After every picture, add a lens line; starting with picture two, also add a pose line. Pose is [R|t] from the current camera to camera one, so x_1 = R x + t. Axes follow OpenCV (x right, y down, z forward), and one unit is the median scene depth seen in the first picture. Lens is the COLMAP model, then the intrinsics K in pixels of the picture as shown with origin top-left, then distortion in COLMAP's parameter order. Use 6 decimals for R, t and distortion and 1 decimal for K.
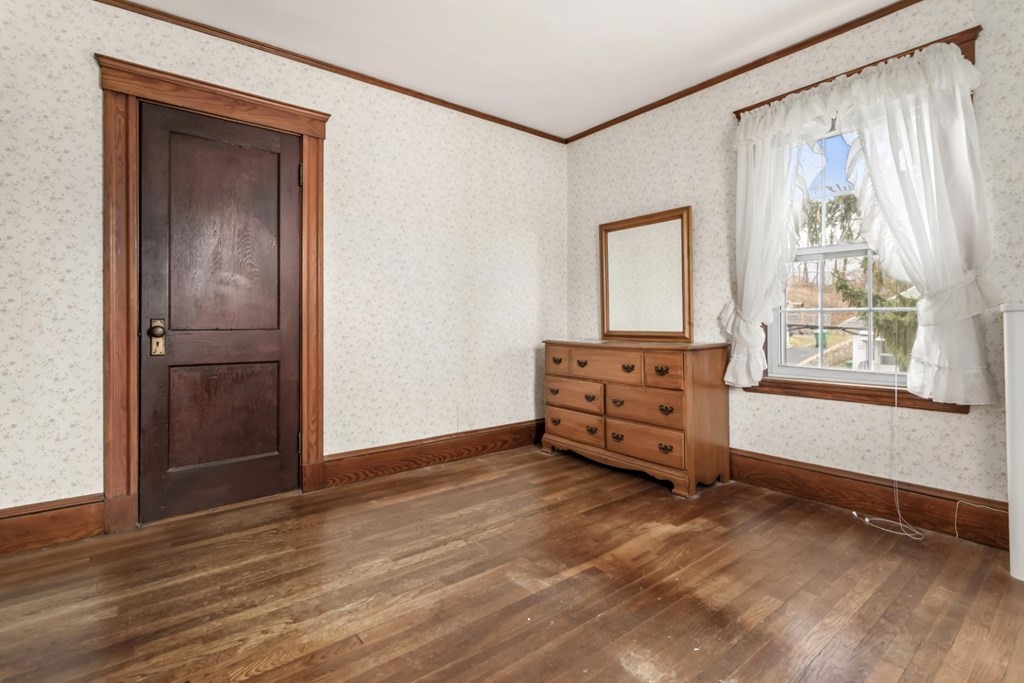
lens RADIAL K [[487.3, 0, 515.8], [0, 487.3, 320.7], [0, 0, 1]] dist [0.001487, 0.000650]
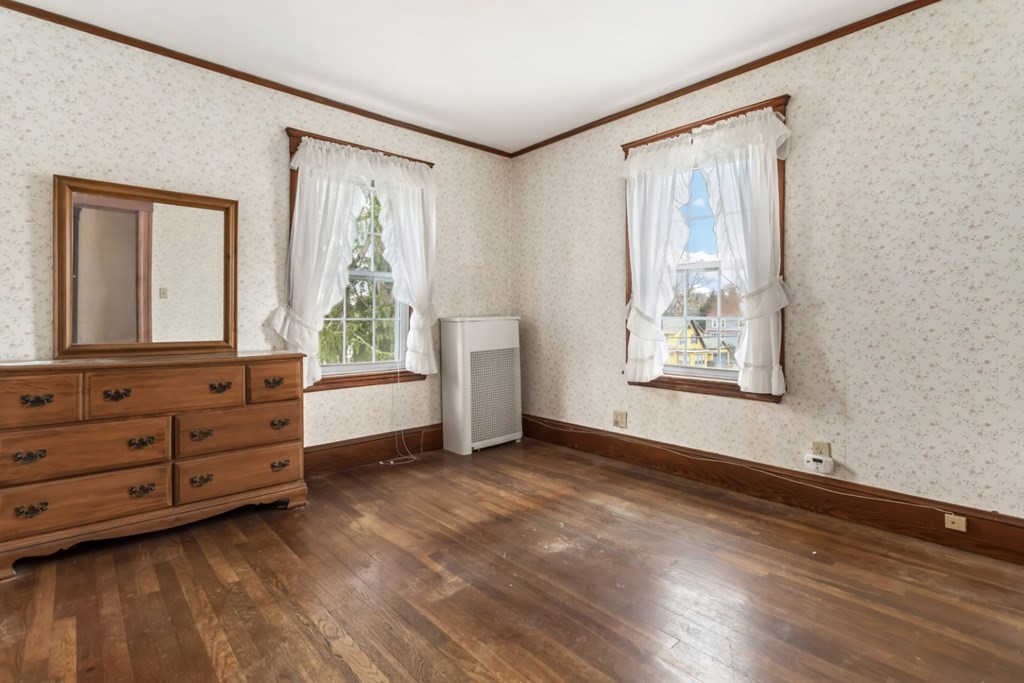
lens RADIAL K [[487.3, 0, 515.8], [0, 487.3, 320.7], [0, 0, 1]] dist [0.001487, 0.000650]
pose [[-0.066540, 0.007531, 0.997755, -0.687763], [0.005090, 0.999961, -0.007208, -0.004595], [-0.997771, 0.004599, -0.066575, 0.645432]]
